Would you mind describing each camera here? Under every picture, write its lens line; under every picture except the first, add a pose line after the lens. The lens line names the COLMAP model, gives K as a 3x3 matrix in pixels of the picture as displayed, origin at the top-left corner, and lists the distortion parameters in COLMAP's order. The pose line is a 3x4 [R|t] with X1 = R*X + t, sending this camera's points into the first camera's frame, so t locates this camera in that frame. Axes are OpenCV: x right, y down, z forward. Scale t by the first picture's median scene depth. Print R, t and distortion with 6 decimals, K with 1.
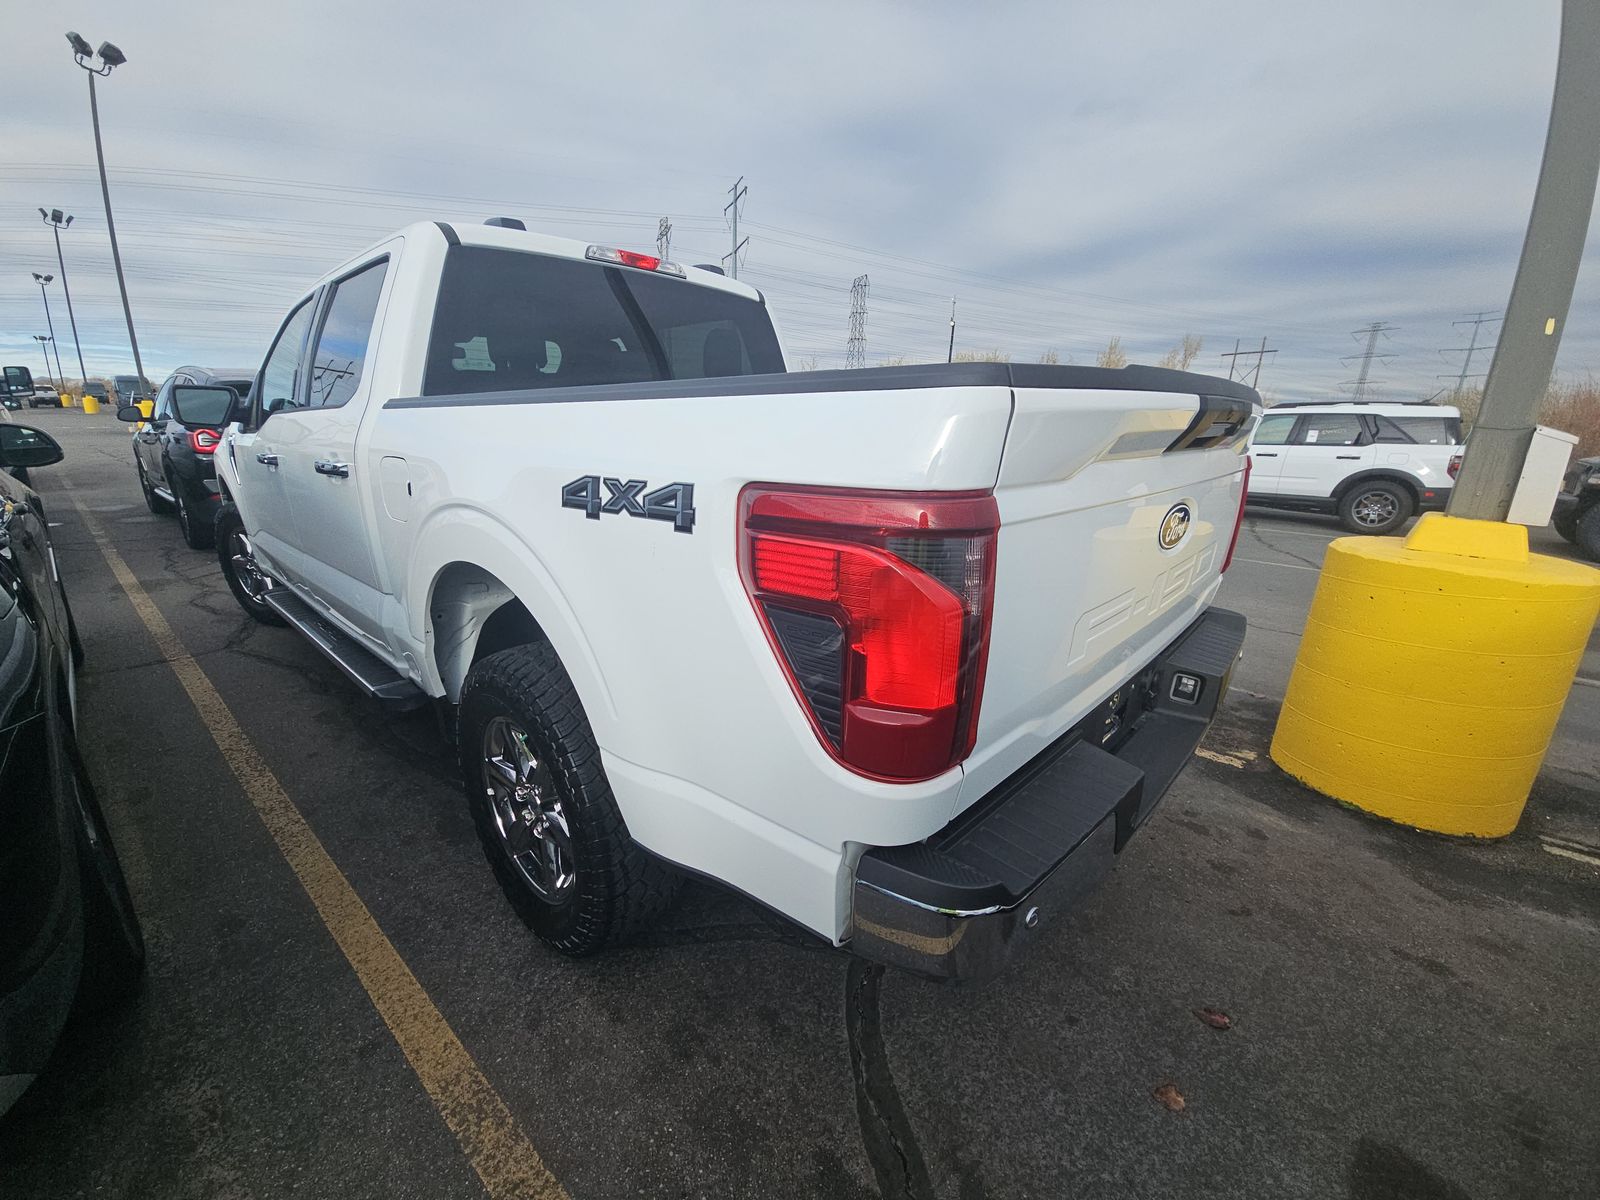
lens RADIAL K [[654.8, 0, 789.8], [0, 654.8, 603.8], [0, 0, 1]] dist [-0.005743, -0.007954]
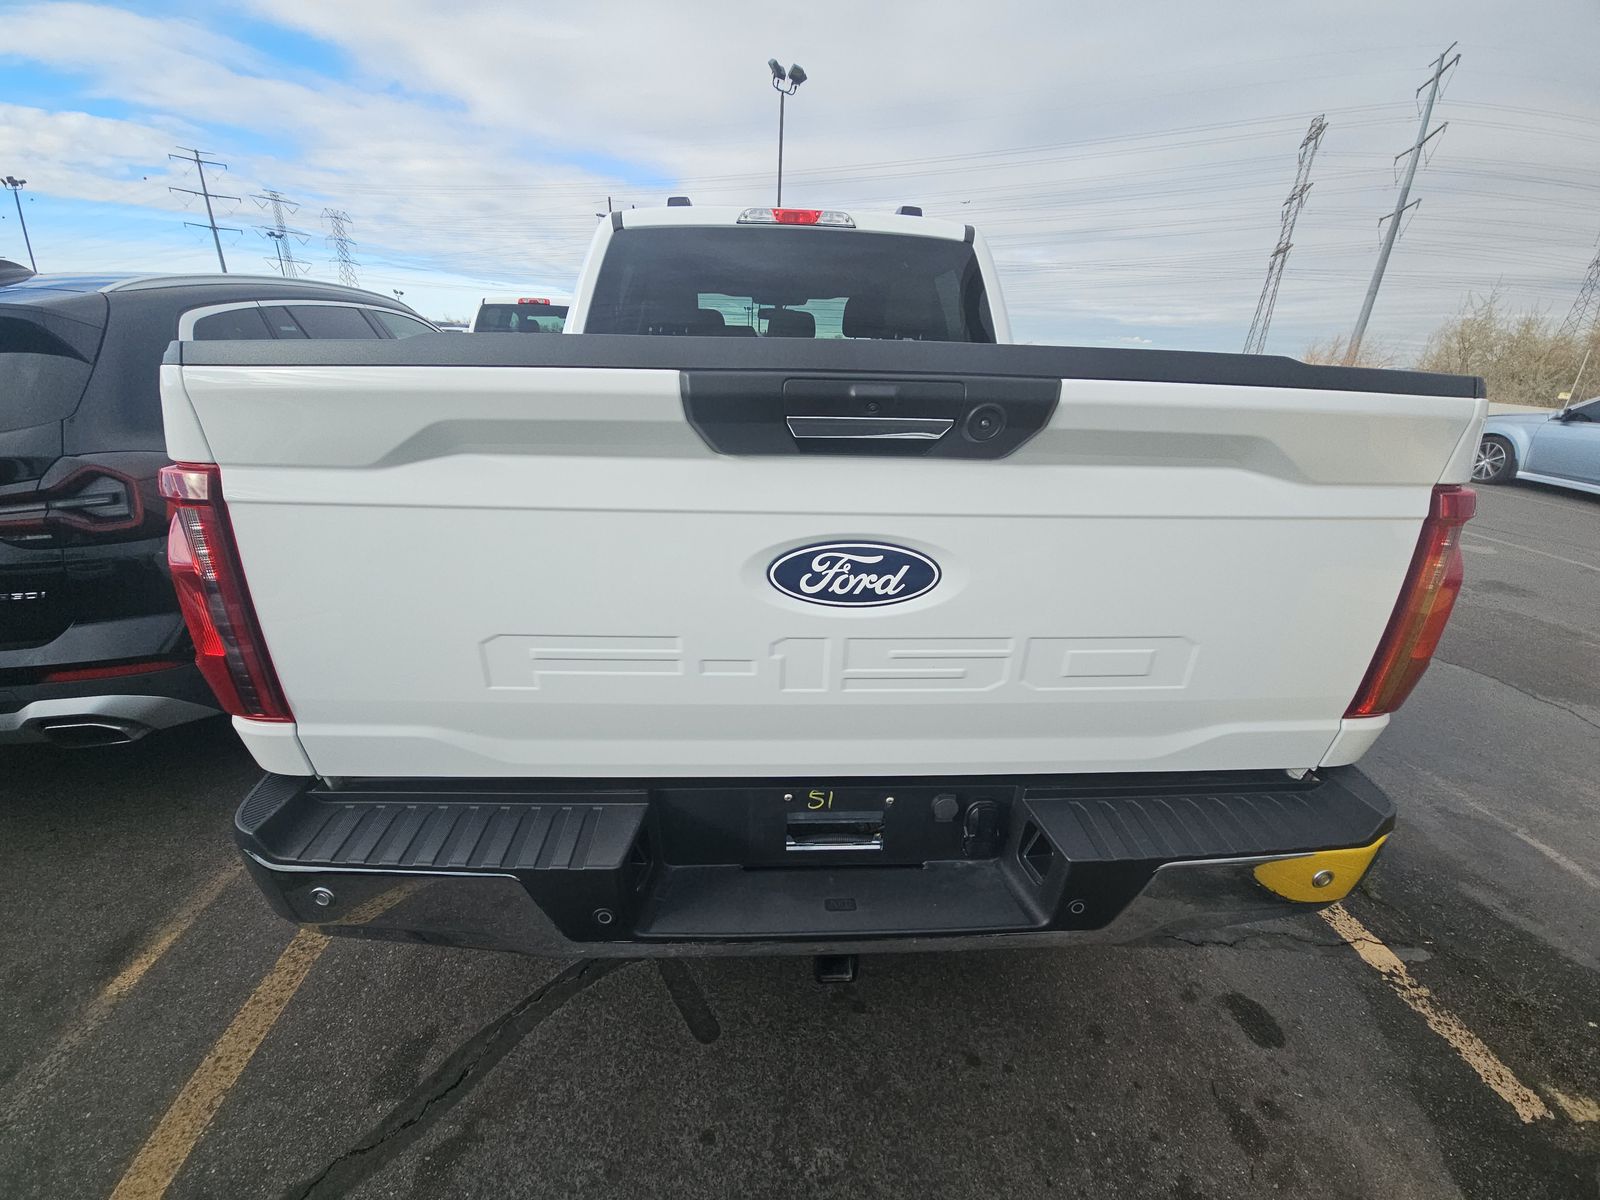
lens RADIAL K [[654.8, 0, 789.6], [0, 654.8, 606.5], [0, 0, 1]] dist [-0.005743, -0.007954]
pose [[0.715011, 0.246099, -0.654366, 0.541287], [-0.198386, 0.968941, 0.147635, -0.095971], [0.670375, 0.024257, 0.741626, 0.270997]]
